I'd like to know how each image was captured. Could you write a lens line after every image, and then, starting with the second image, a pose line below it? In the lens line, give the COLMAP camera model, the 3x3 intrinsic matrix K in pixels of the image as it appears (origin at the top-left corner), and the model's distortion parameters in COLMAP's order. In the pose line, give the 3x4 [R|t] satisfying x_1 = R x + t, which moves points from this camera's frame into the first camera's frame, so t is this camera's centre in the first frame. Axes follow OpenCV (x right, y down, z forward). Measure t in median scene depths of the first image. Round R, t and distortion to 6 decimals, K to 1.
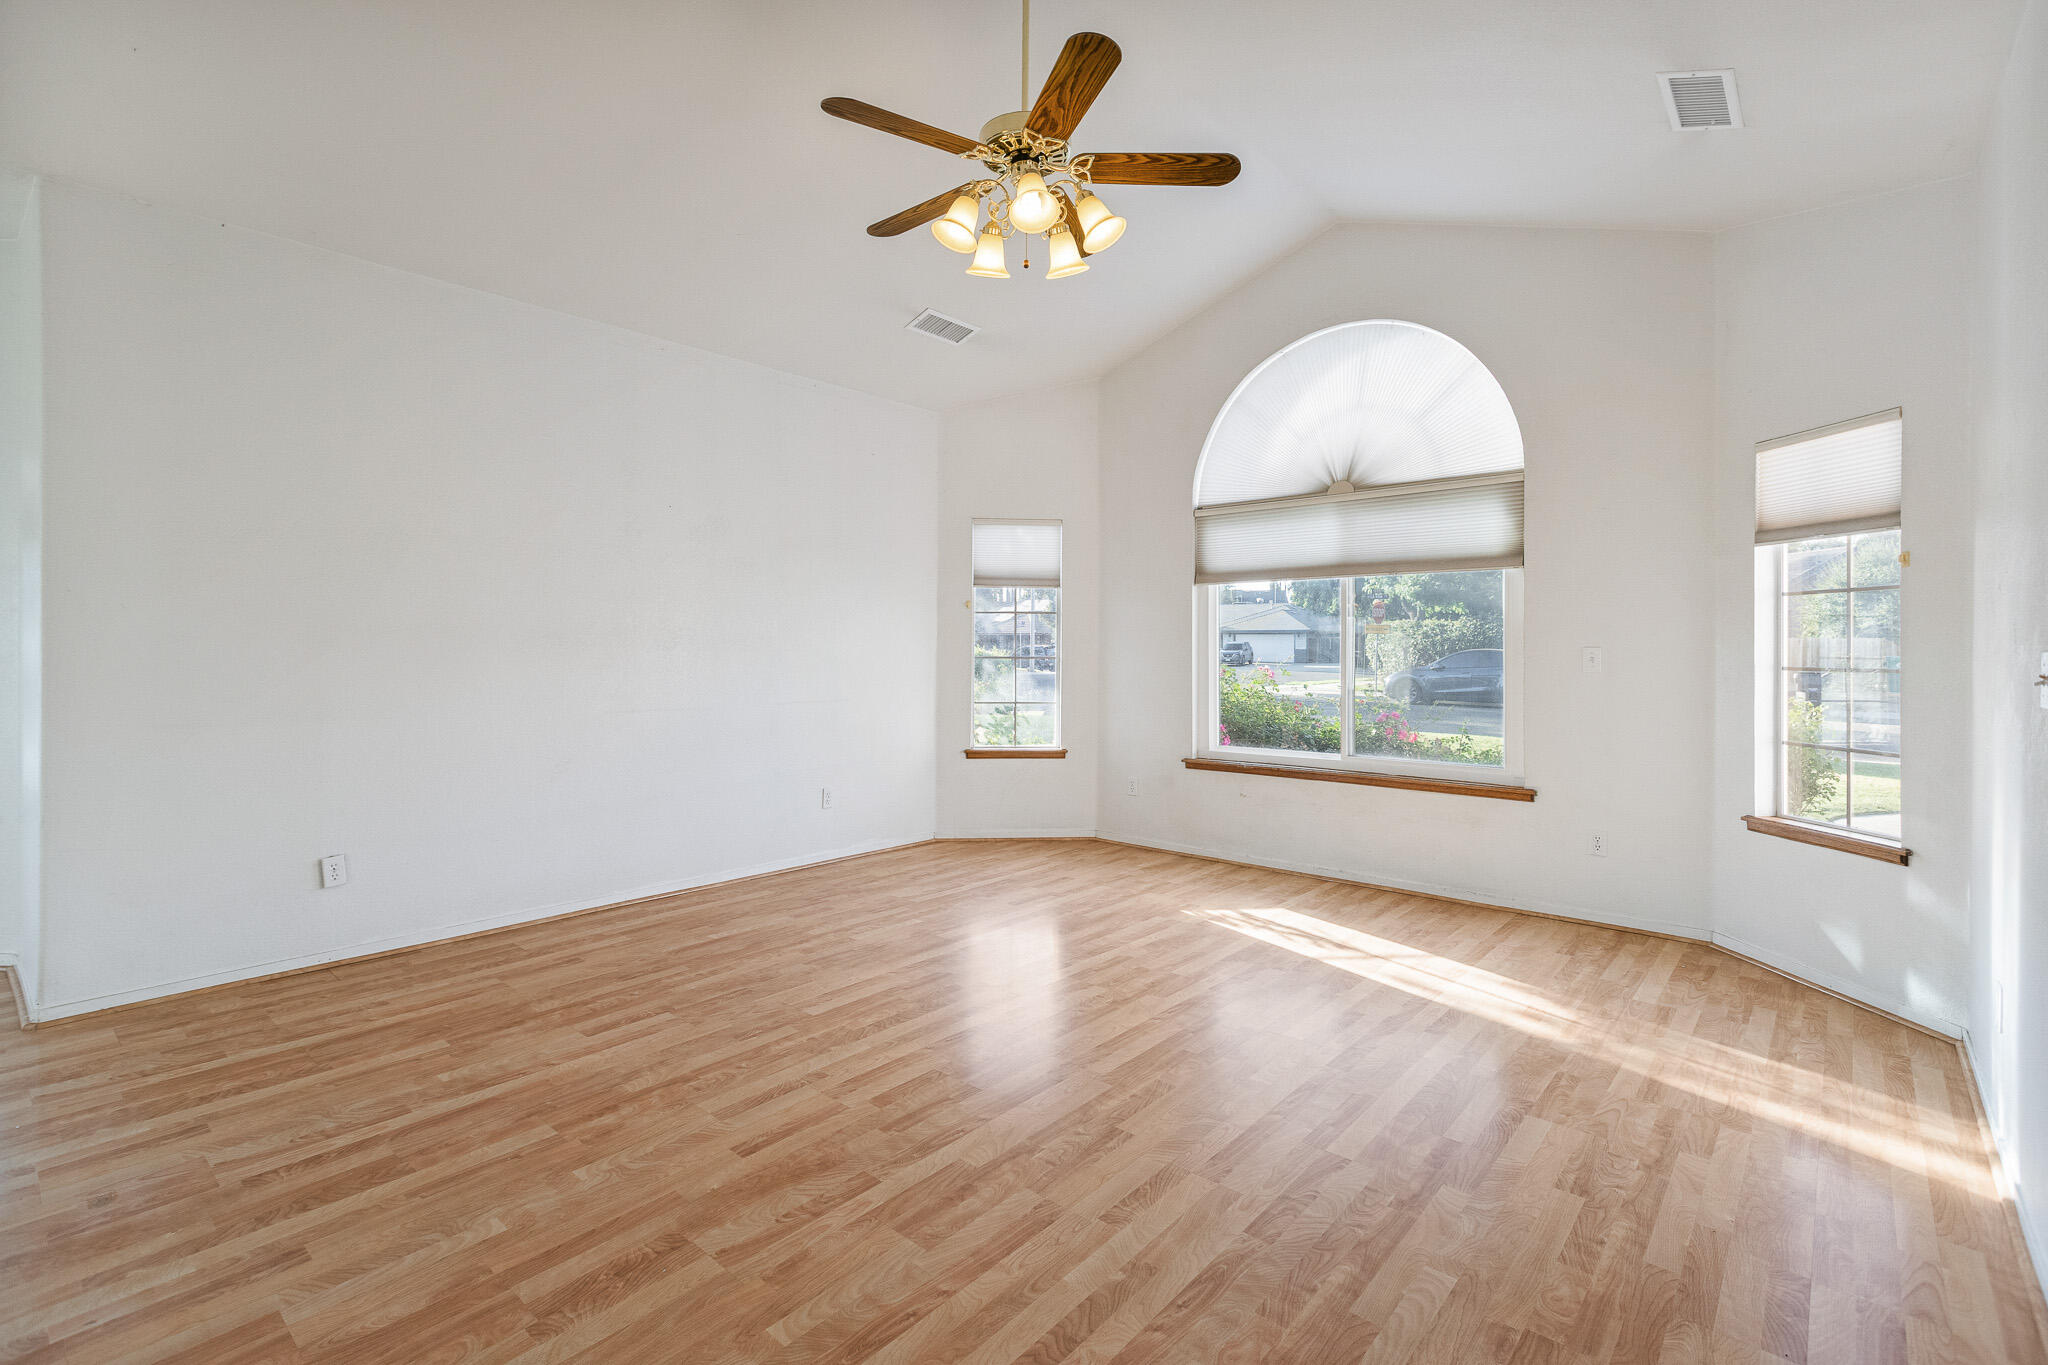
lens RADIAL K [[937.0, 0, 1023.8], [0, 937.0, 647.7], [0, 0, 1]] dist [0.001553, 0.000134]
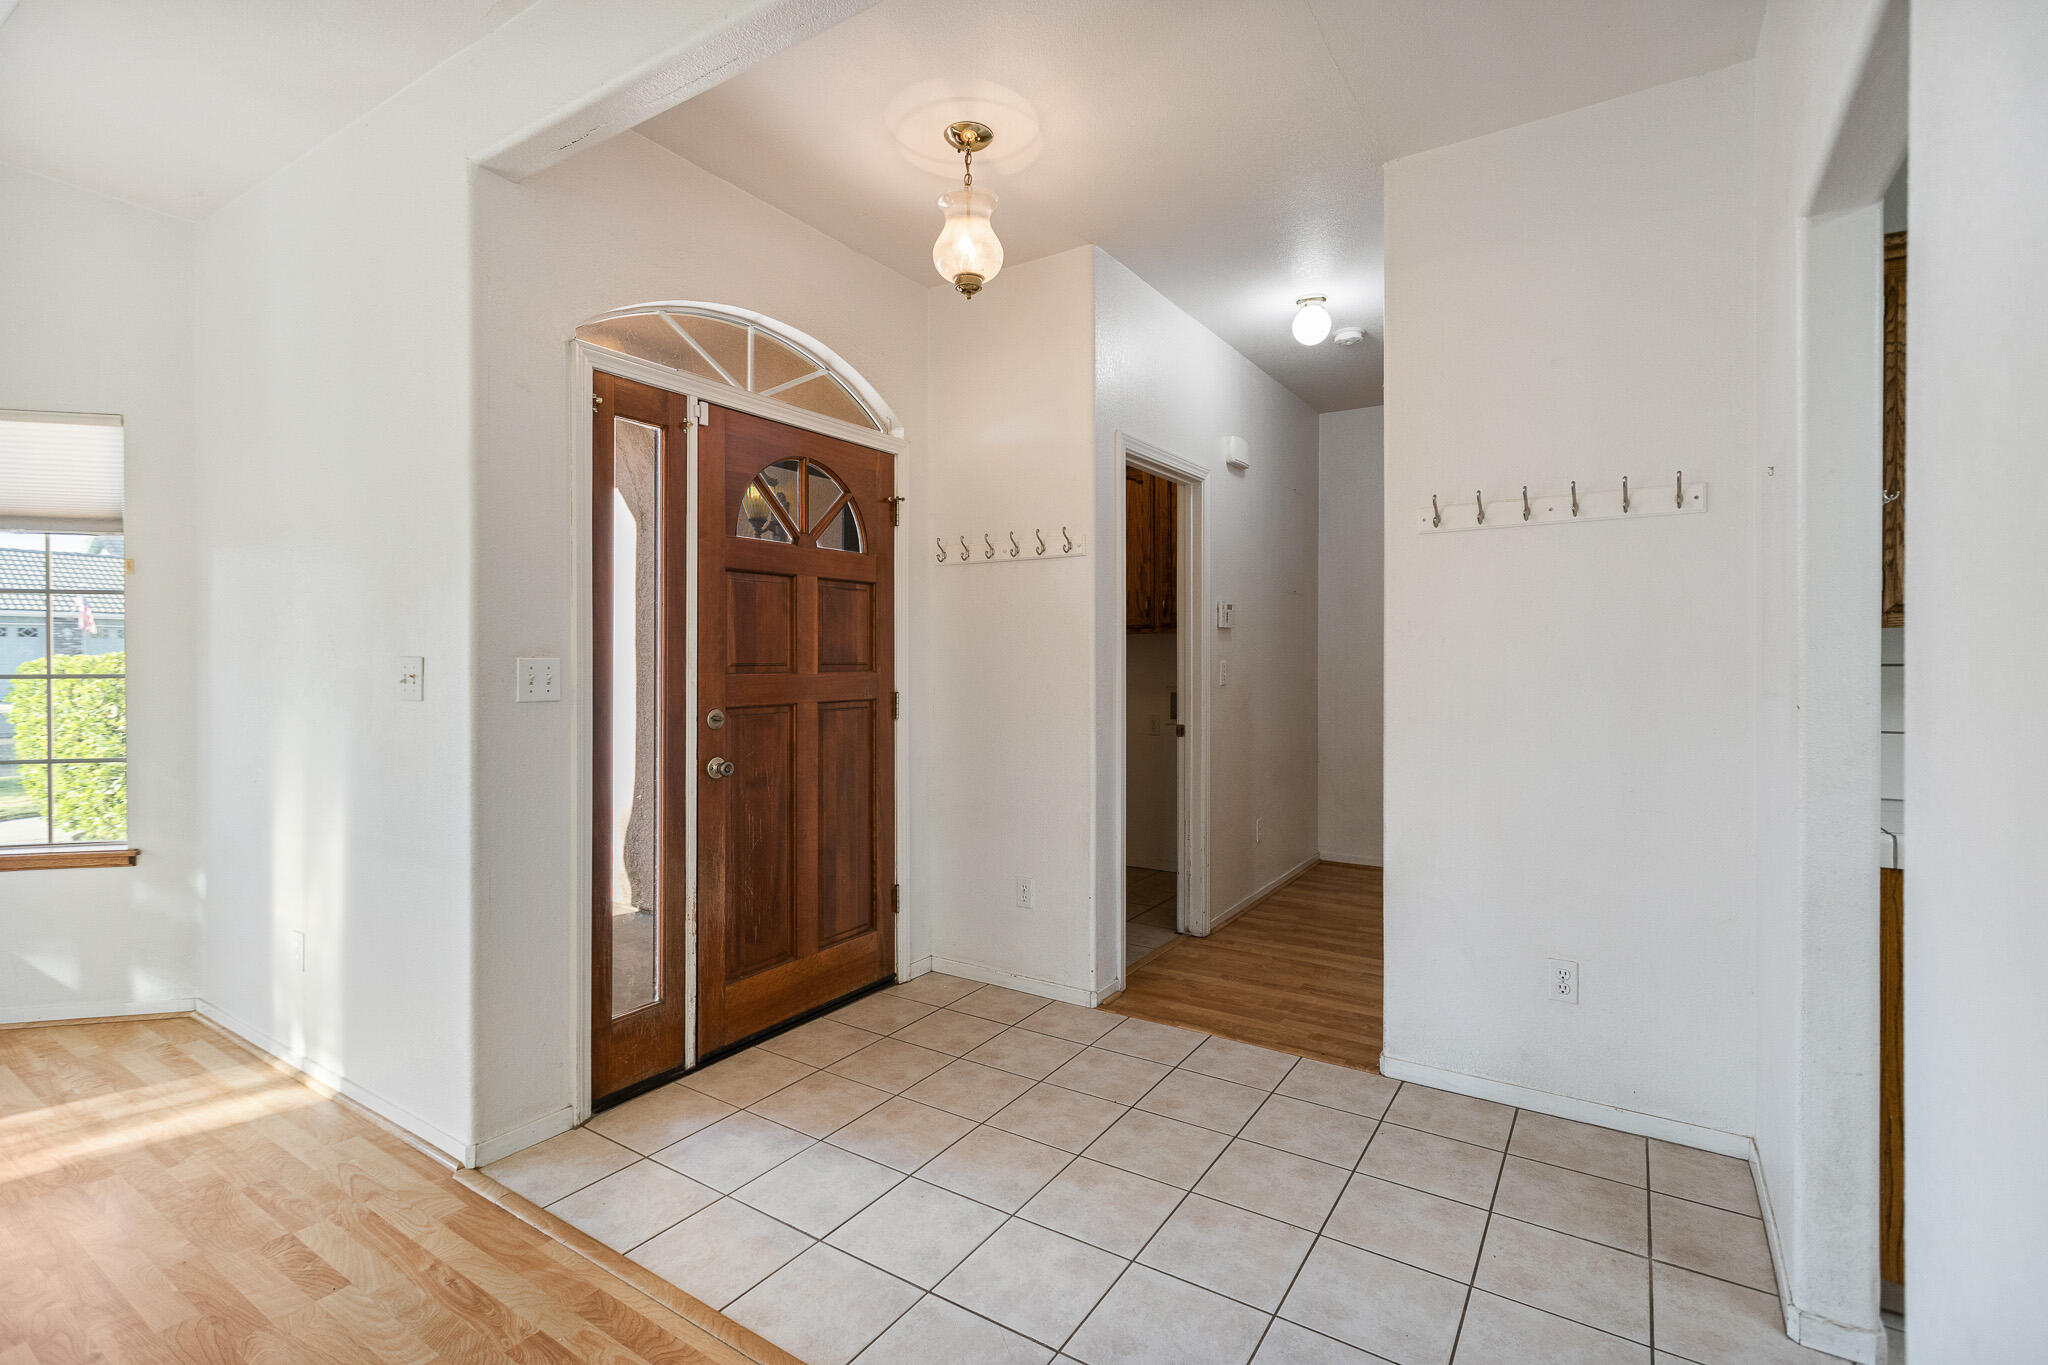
lens RADIAL K [[942.4, 0, 1025.7], [0, 942.4, 651.0], [0, 0, 1]] dist [0.004543, -0.001371]
pose [[-0.142654, -0.001187, 0.989772, -0.270177], [-0.001778, 0.999998, 0.000943, -0.005677], [-0.989771, -0.001626, -0.142656, 0.222447]]
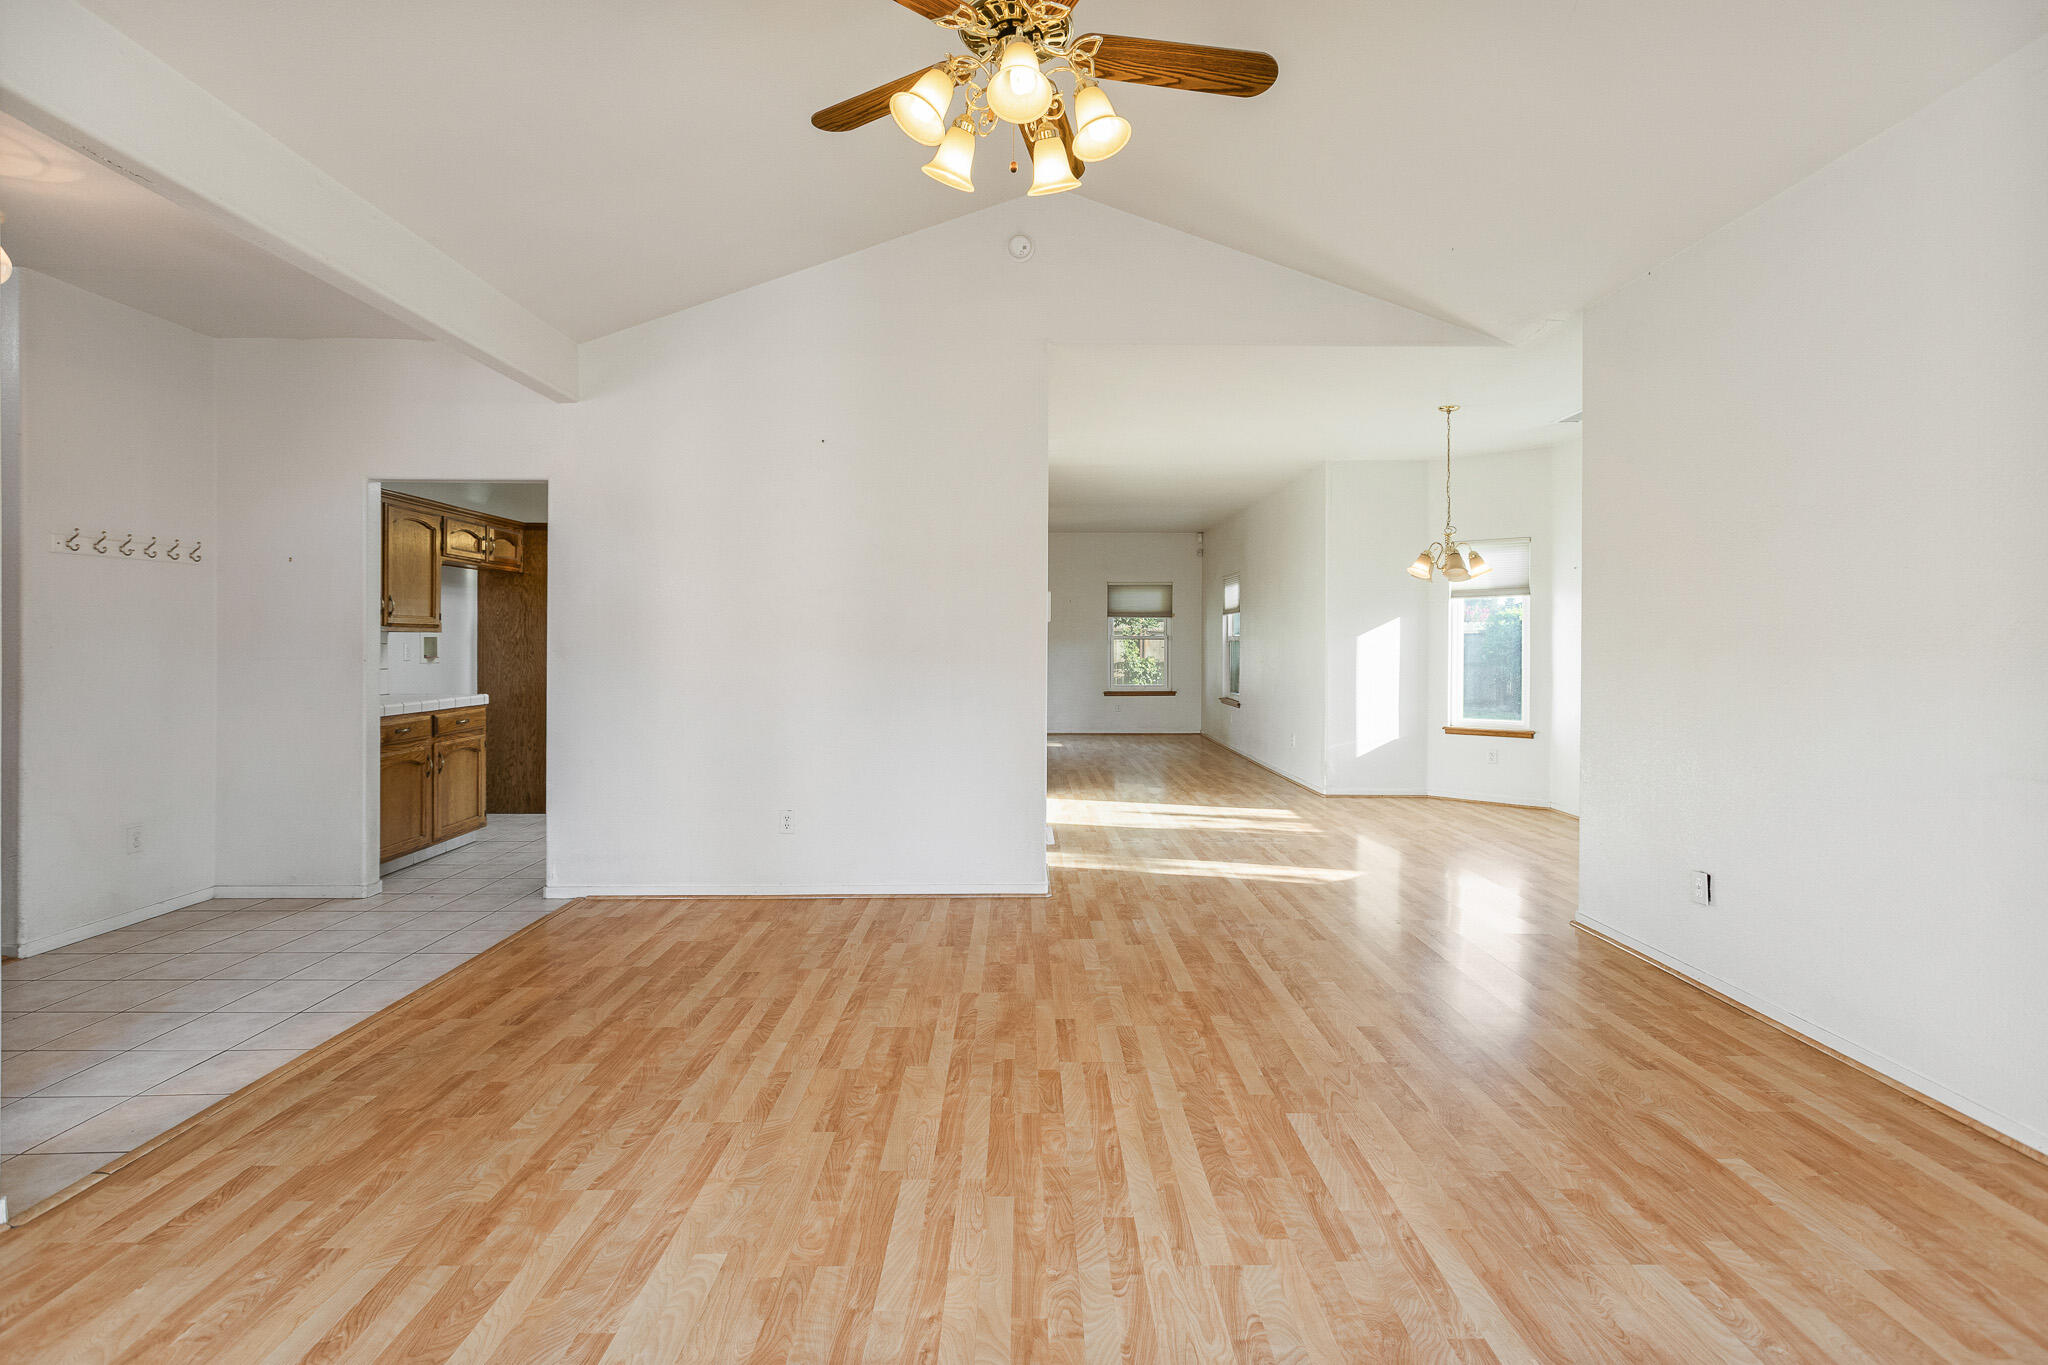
lens RADIAL K [[942.4, 0, 1025.7], [0, 942.4, 651.0], [0, 0, 1]] dist [0.004543, -0.001371]
pose [[-0.750989, -0.001474, -0.660314, 0.570857], [-0.006251, 0.999969, 0.004877, -0.001616], [0.660286, 0.007791, -0.750974, 1.768266]]
